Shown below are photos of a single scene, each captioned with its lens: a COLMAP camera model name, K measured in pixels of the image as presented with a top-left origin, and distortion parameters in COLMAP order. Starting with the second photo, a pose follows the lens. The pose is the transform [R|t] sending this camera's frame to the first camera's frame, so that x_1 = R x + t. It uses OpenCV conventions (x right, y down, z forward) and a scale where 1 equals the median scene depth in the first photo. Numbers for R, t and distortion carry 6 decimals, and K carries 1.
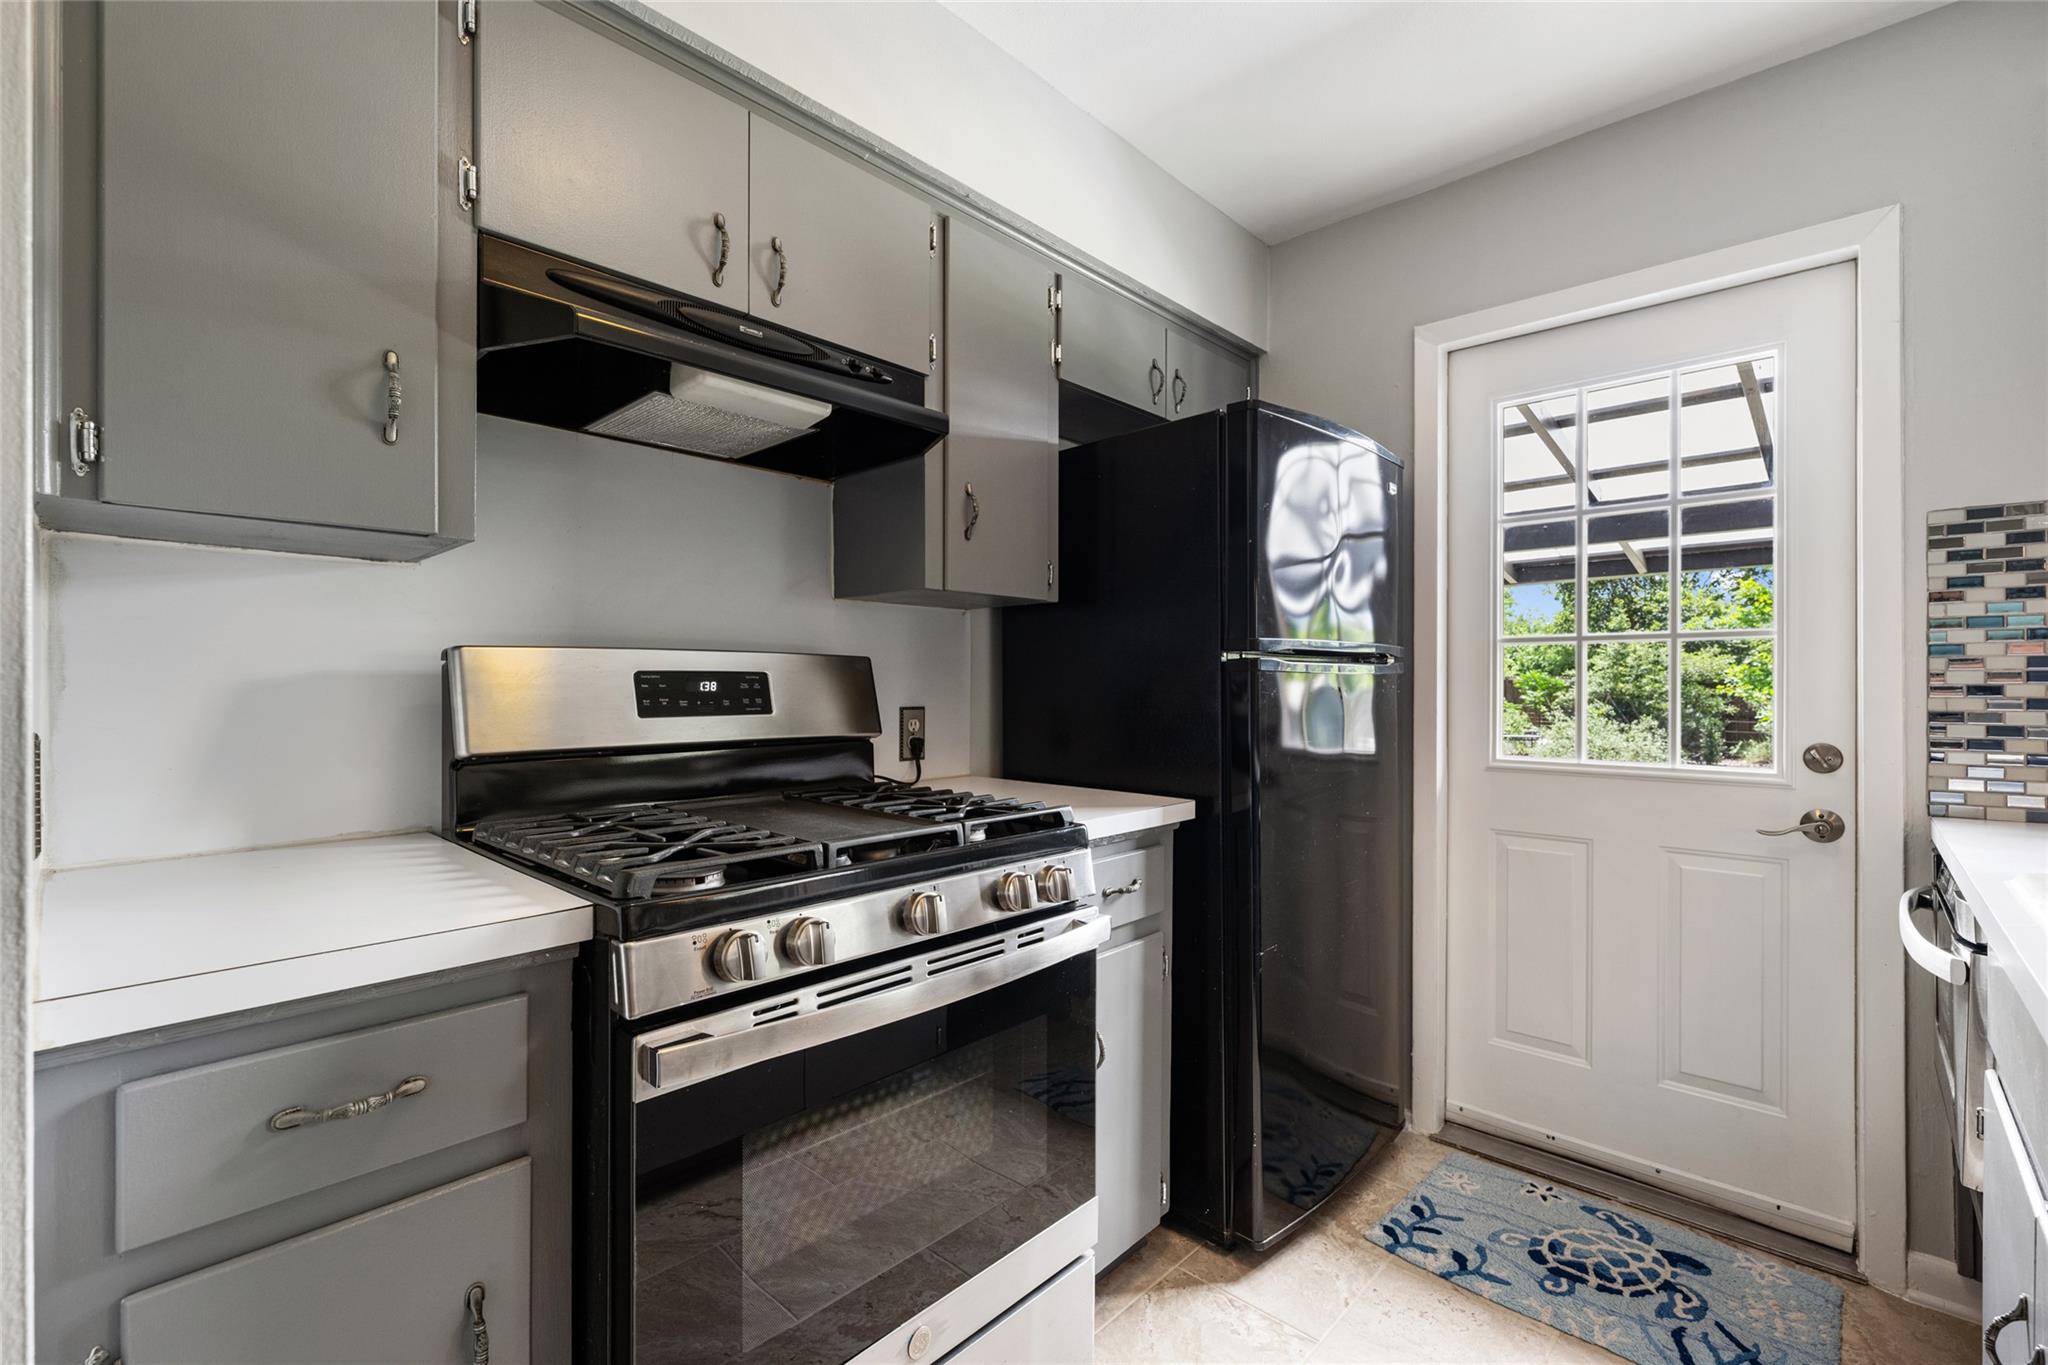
lens RADIAL K [[893.7, 0, 1030.6], [0, 893.7, 686.3], [0, 0, 1]] dist [0.000840, -0.000004]
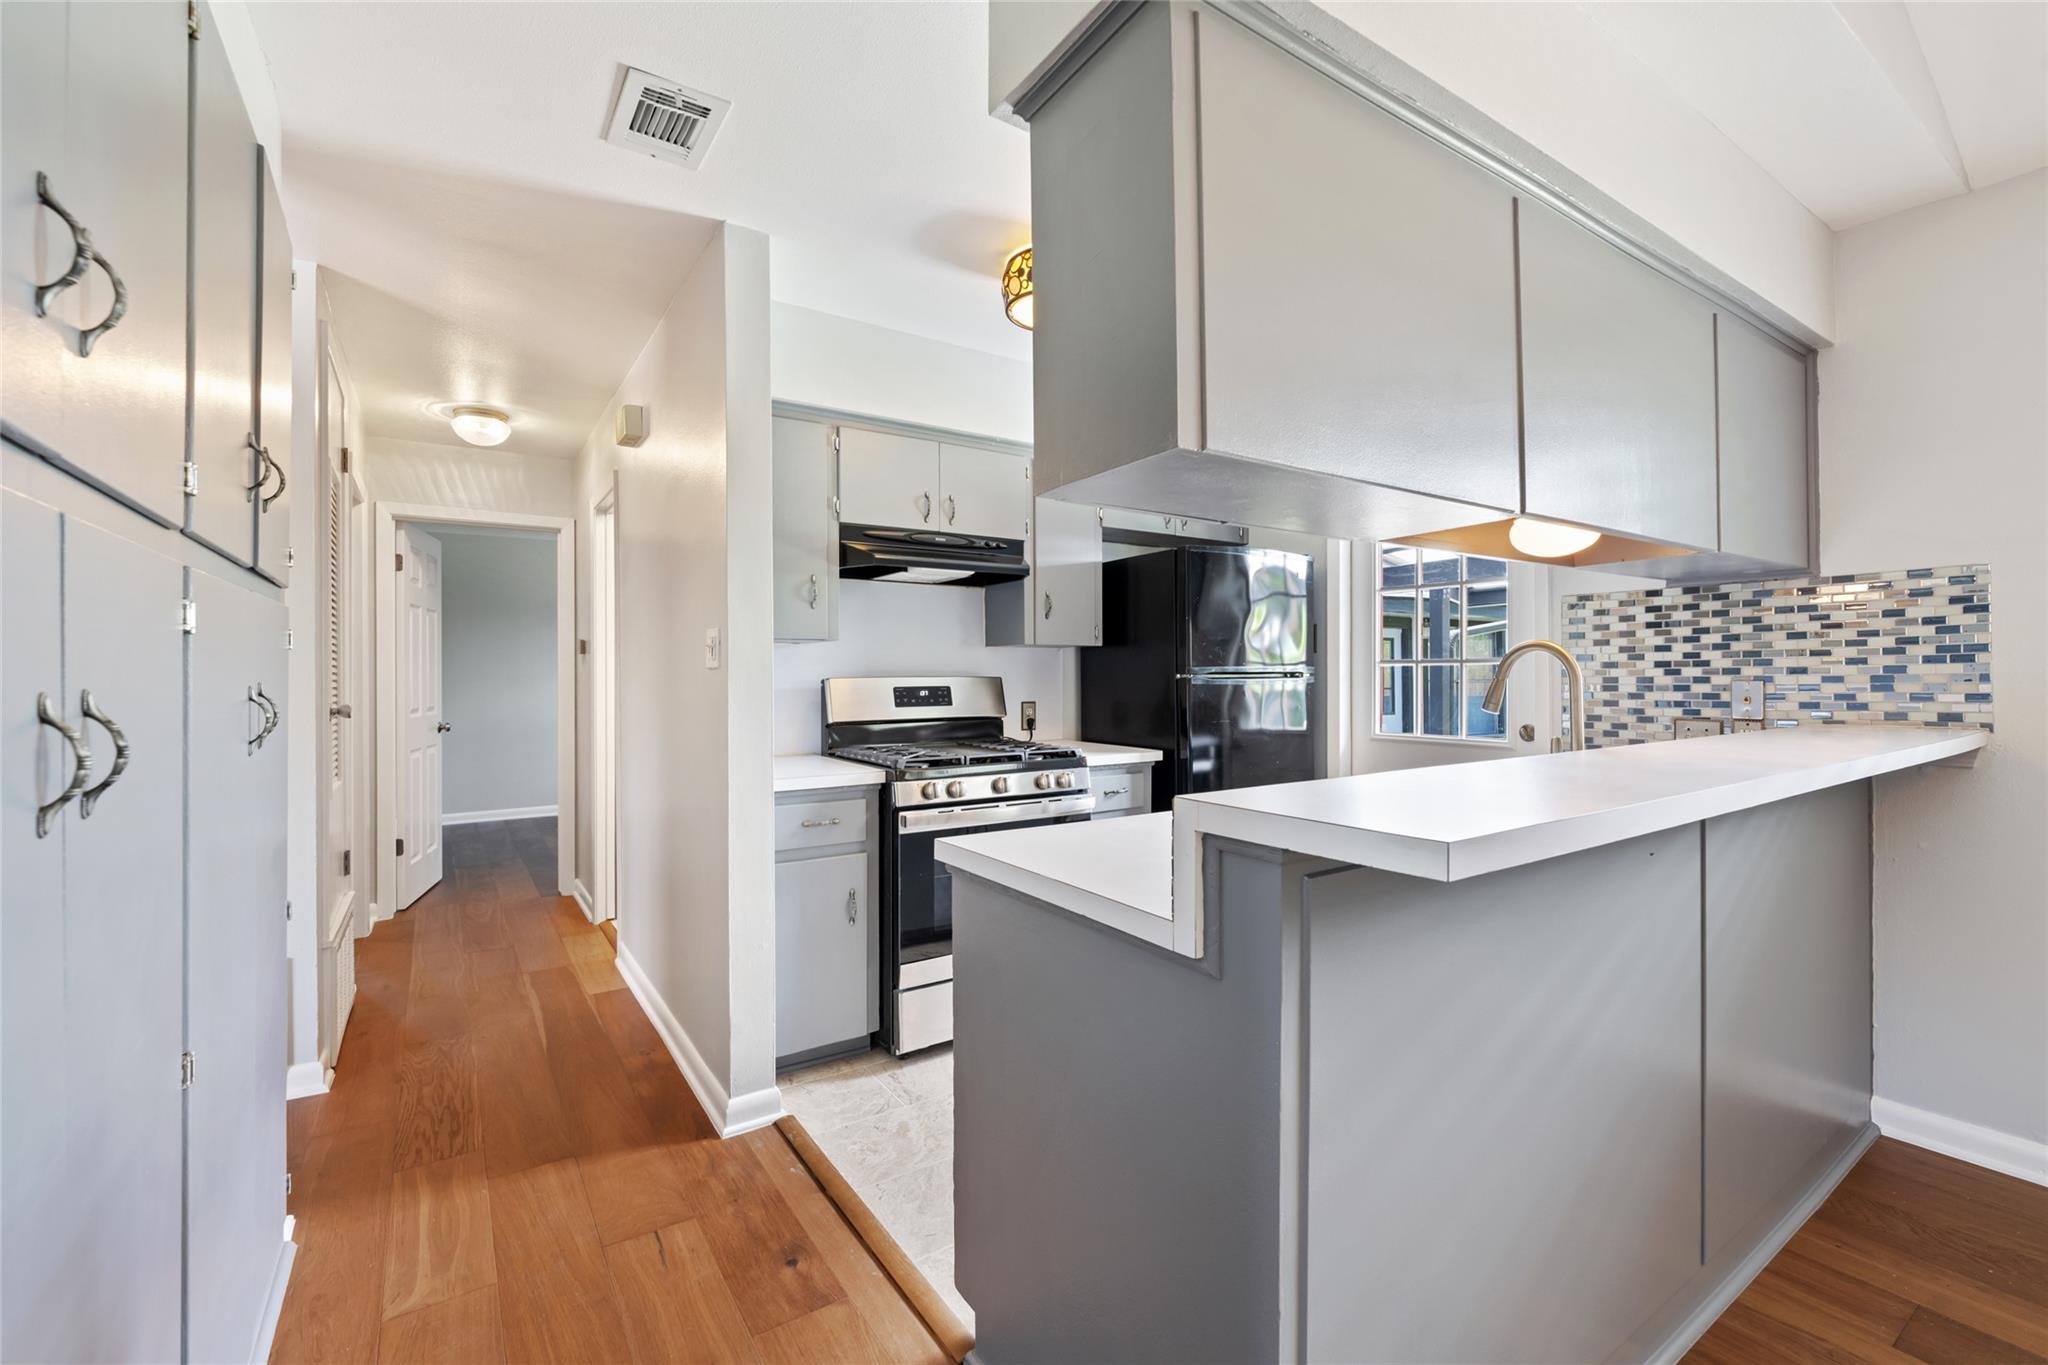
lens RADIAL K [[893.7, 0, 1031.5], [0, 893.7, 677.3], [0, 0, 1]] dist [0.000840, -0.000004]
pose [[0.971998, -0.003698, -0.234959, 0.382079], [0.004534, 0.999985, 0.003017, -0.040855], [0.234944, -0.003998, 0.972001, -0.993791]]
